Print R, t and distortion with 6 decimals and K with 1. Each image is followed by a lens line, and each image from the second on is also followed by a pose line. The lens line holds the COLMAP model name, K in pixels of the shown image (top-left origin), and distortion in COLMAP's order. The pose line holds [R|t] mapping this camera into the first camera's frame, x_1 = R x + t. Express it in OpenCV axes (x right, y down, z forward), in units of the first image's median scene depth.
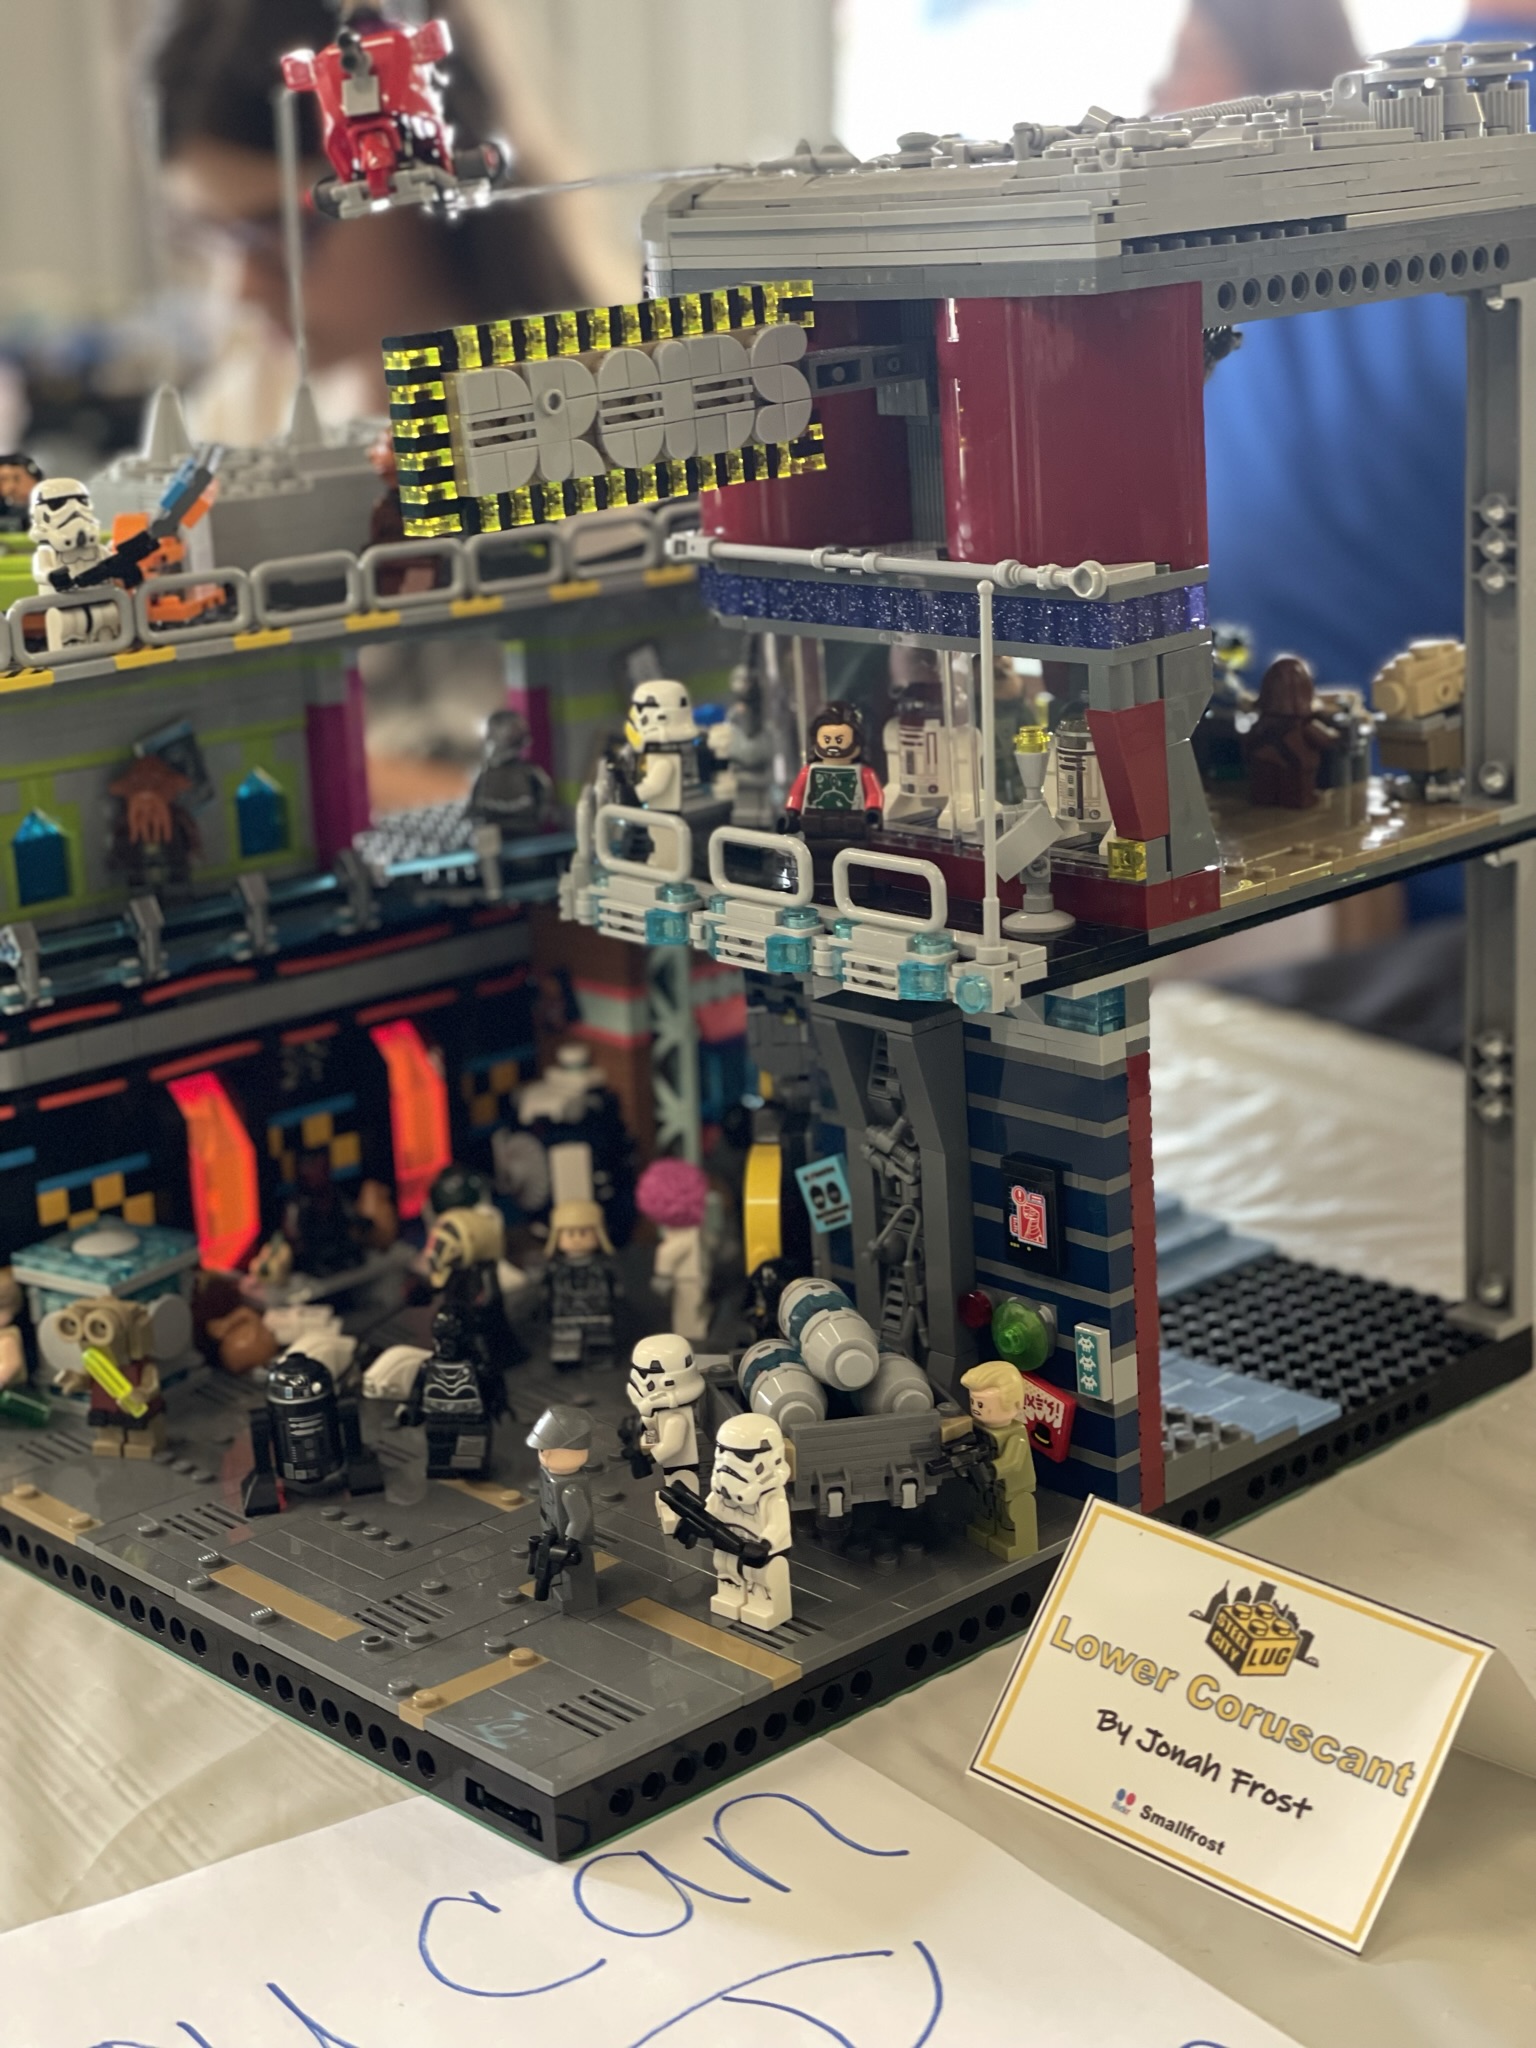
lens RADIAL K [[3176.9, 0, 768.0], [0, 3176.9, 1024.0], [0, 0, 1]] dist [0.025489, -0.010622]
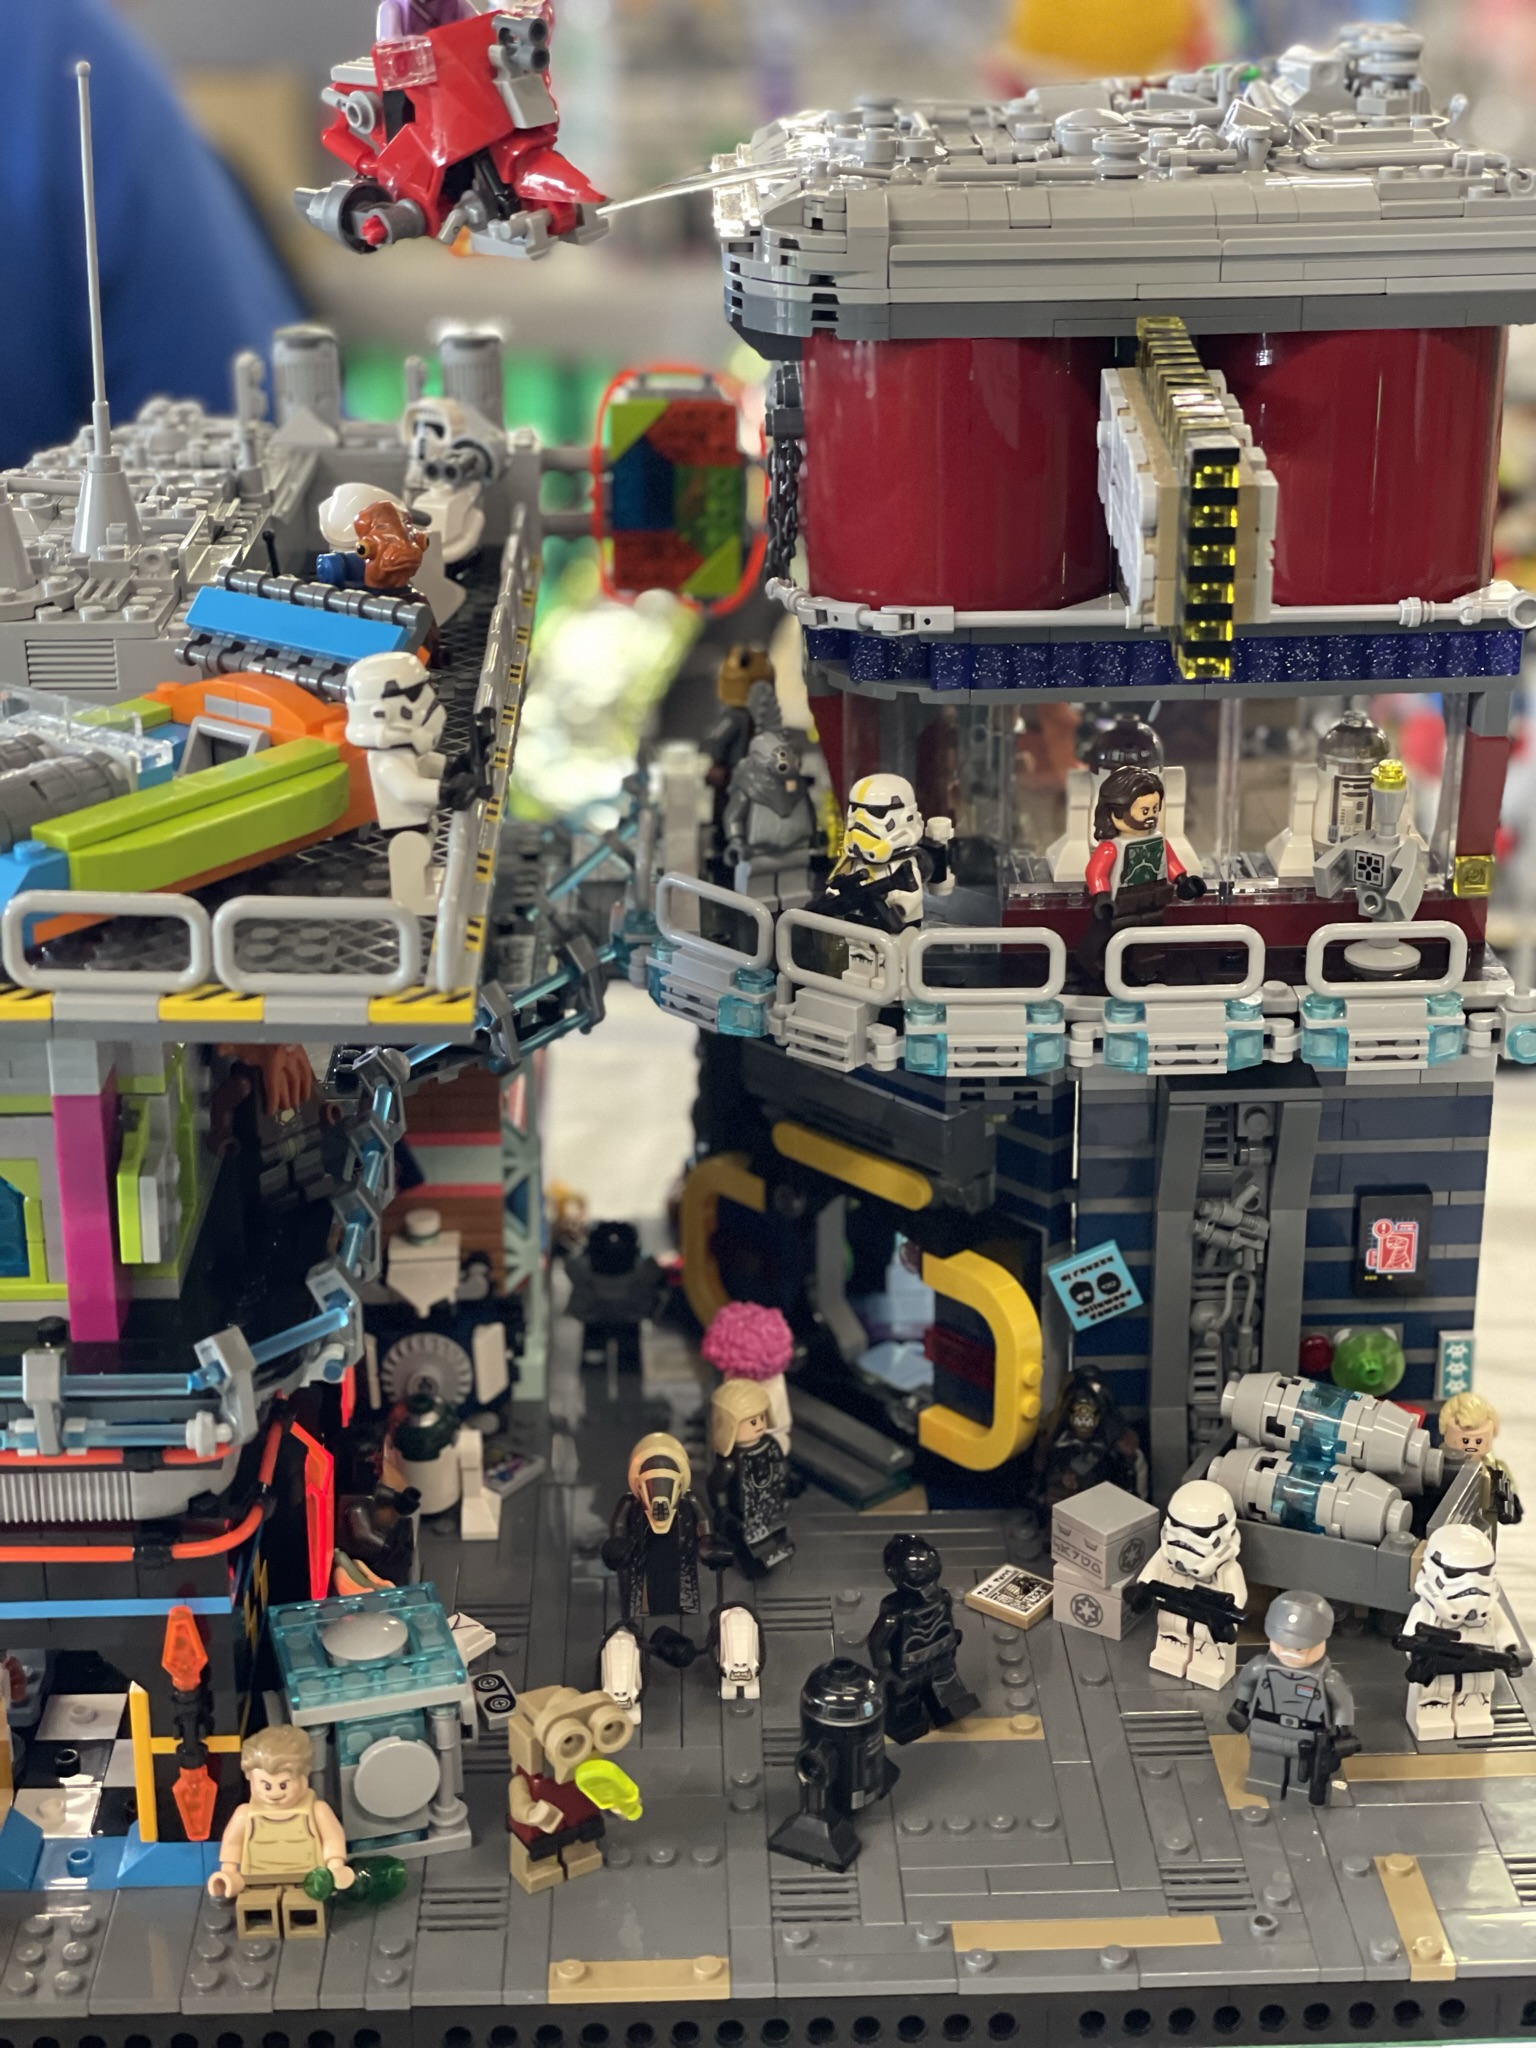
lens RADIAL K [[3176.9, 0, 768.0], [0, 3176.9, 1024.0], [0, 0, 1]] dist [0.025489, -0.010622]
pose [[0.651741, -0.238008, 0.720129, -0.720064], [0.174915, 0.971058, 0.162637, -0.195977], [-0.737996, 0.019964, 0.674510, 0.457494]]
